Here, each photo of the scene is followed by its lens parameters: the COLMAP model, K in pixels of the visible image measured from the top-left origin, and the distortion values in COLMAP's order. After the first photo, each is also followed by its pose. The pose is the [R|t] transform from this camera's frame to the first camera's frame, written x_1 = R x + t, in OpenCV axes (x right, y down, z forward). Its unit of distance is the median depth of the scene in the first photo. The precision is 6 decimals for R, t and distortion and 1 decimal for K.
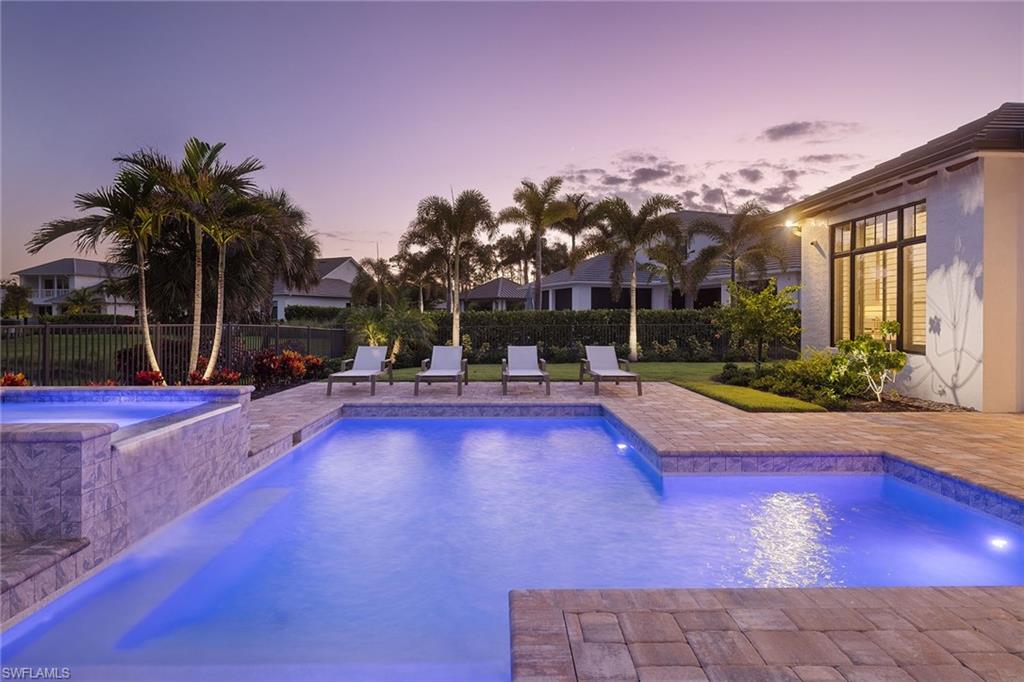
lens RADIAL K [[575.6, 0, 508.7], [0, 575.6, 320.8], [0, 0, 1]] dist [-0.030290, -0.000140]
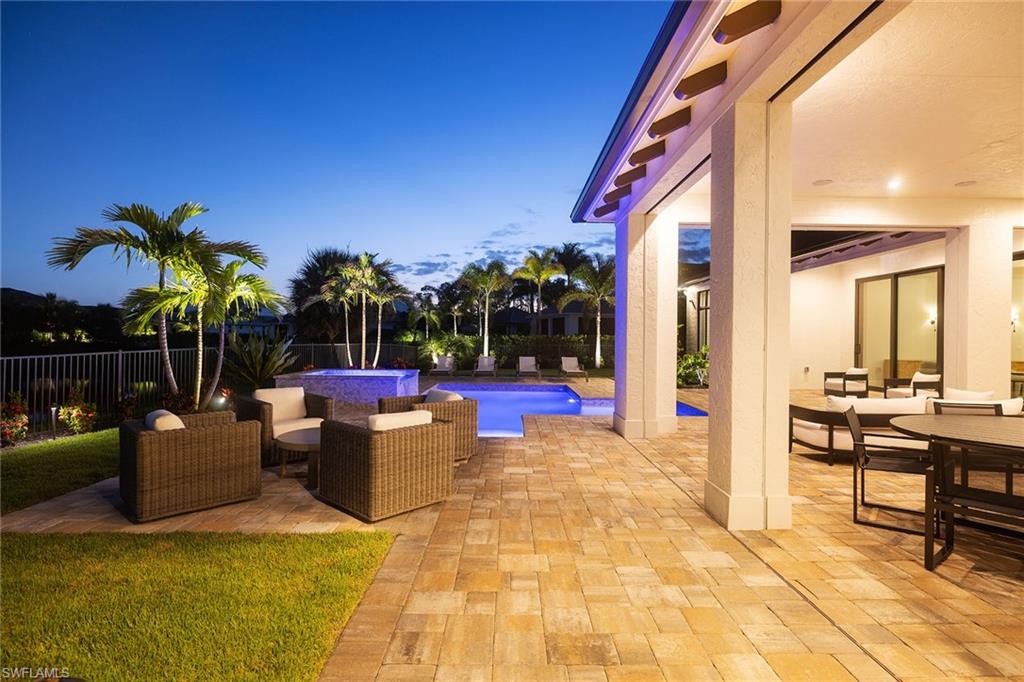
lens RADIAL K [[528.0, 0, 512.0], [0, 528.0, 341.0], [0, 0, 1]] dist [0.001813, 0.000068]
pose [[0.999903, 0.010416, -0.009269, -0.009070], [-0.010374, 0.999936, 0.004596, -0.011801], [0.009317, -0.004500, 0.999946, -0.620579]]
